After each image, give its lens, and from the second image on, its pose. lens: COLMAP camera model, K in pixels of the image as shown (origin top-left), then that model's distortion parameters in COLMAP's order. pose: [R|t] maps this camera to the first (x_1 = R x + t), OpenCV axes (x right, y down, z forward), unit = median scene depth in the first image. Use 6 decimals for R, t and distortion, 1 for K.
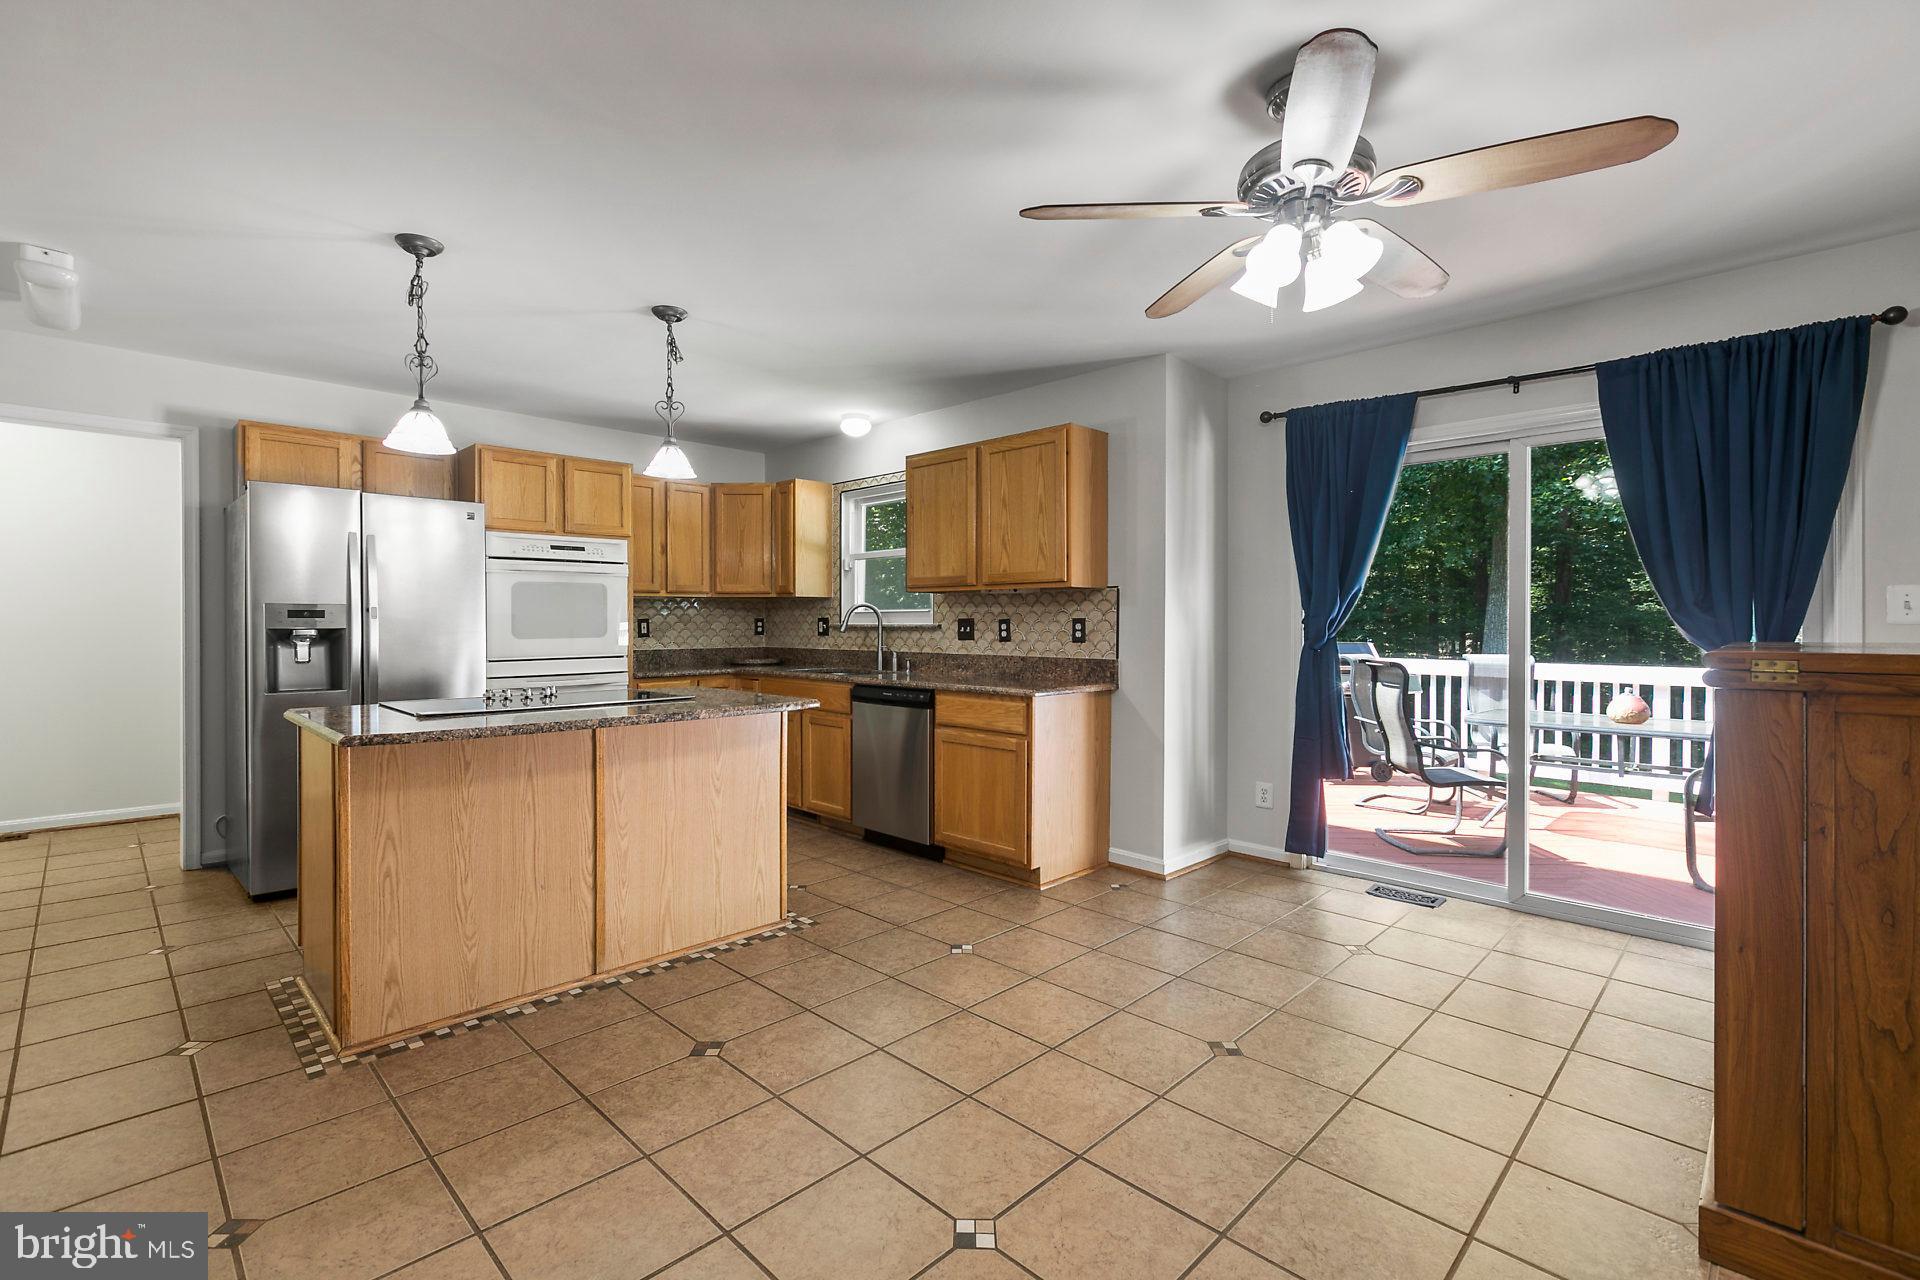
lens RADIAL K [[862.3, 0, 963.2], [0, 862.3, 632.3], [0, 0, 1]] dist [-0.014295, 0.000543]
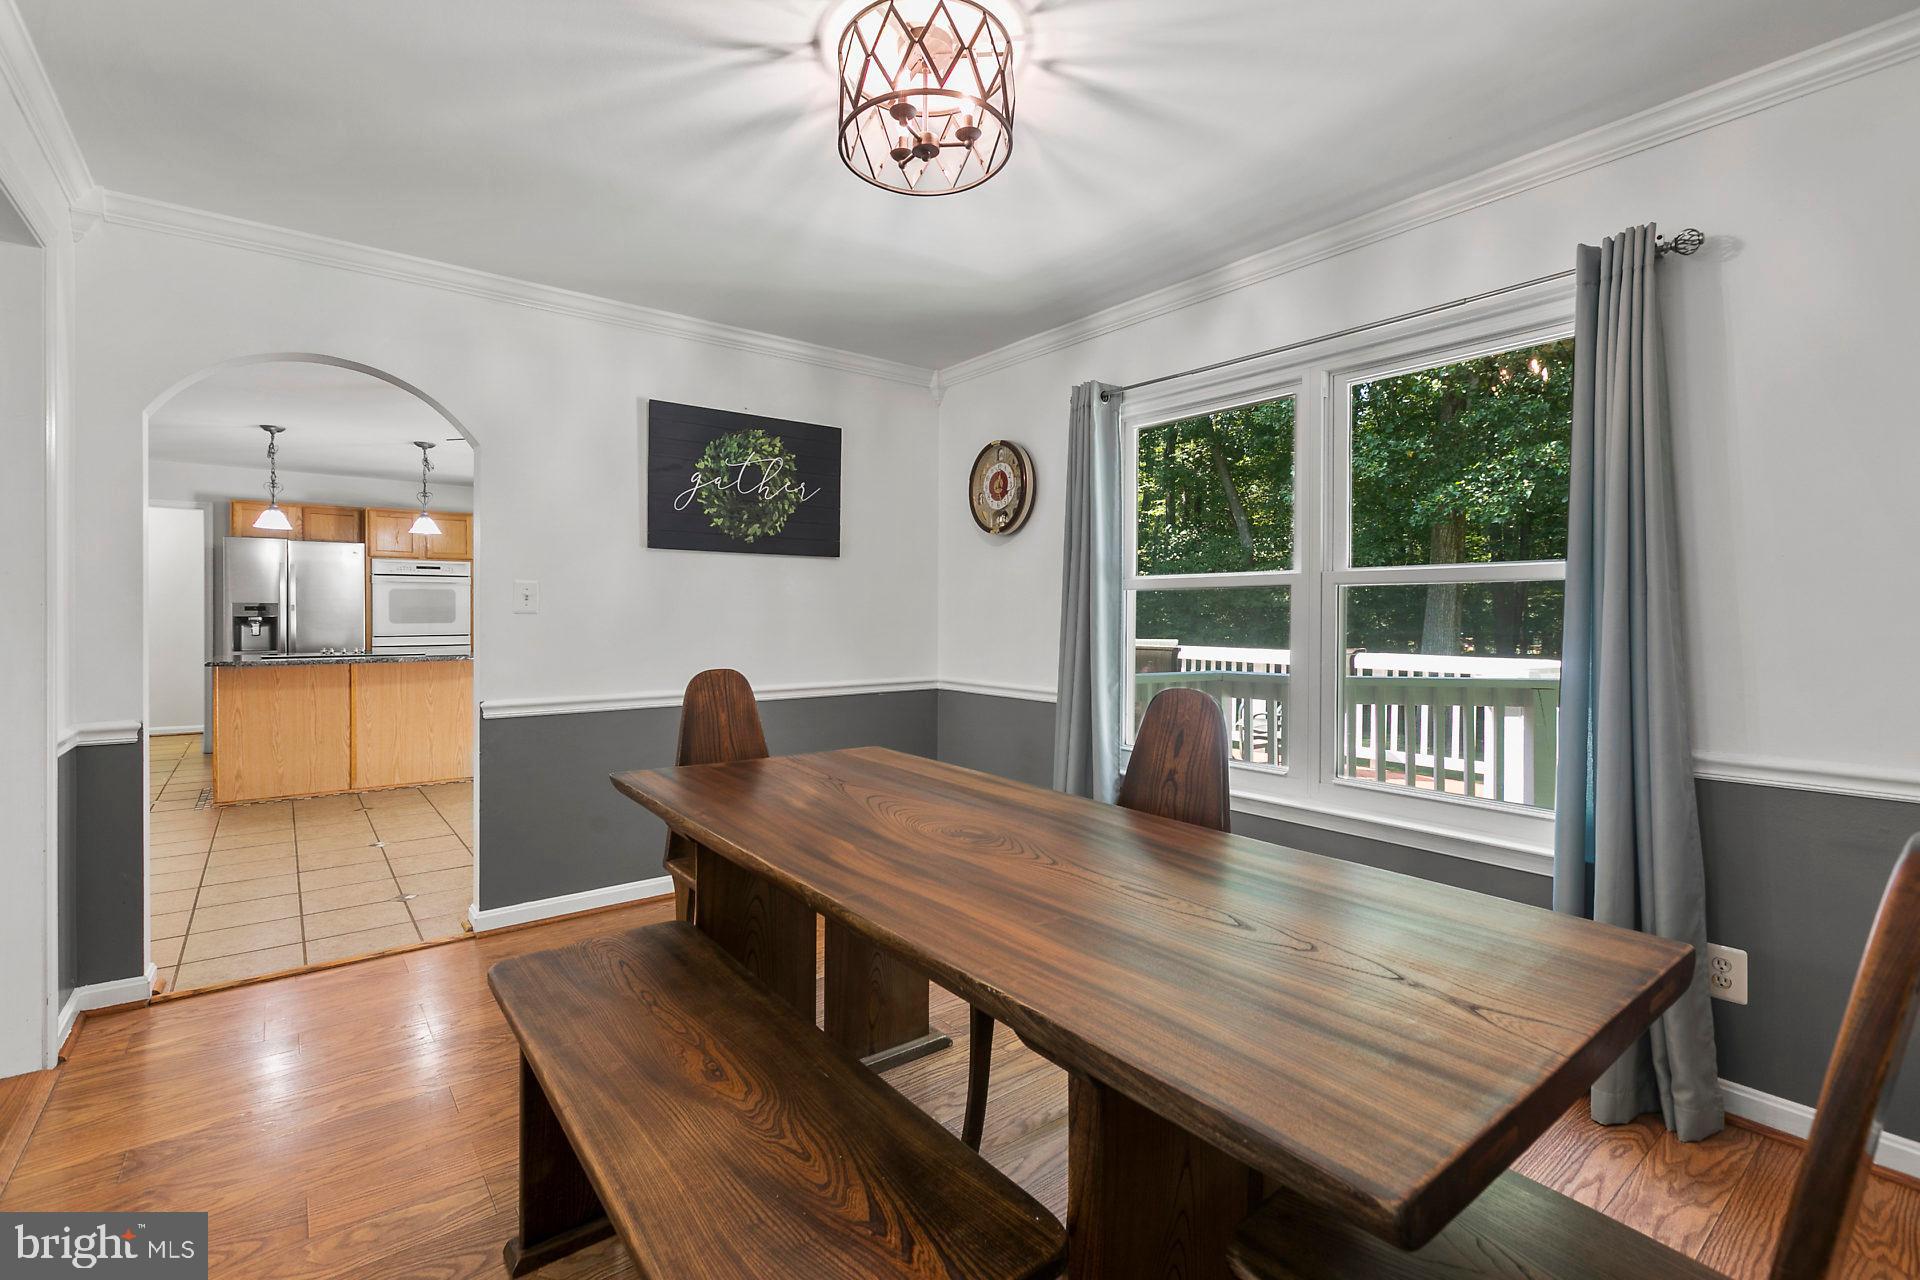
lens RADIAL K [[862.3, 0, 968.9], [0, 862.3, 625.3], [0, 0, 1]] dist [-0.014295, 0.000543]
pose [[0.993392, 0.004140, -0.114699, 0.956363], [-0.003970, 0.999991, 0.001712, 0.005220], [0.114705, -0.001245, 0.993399, -0.636327]]
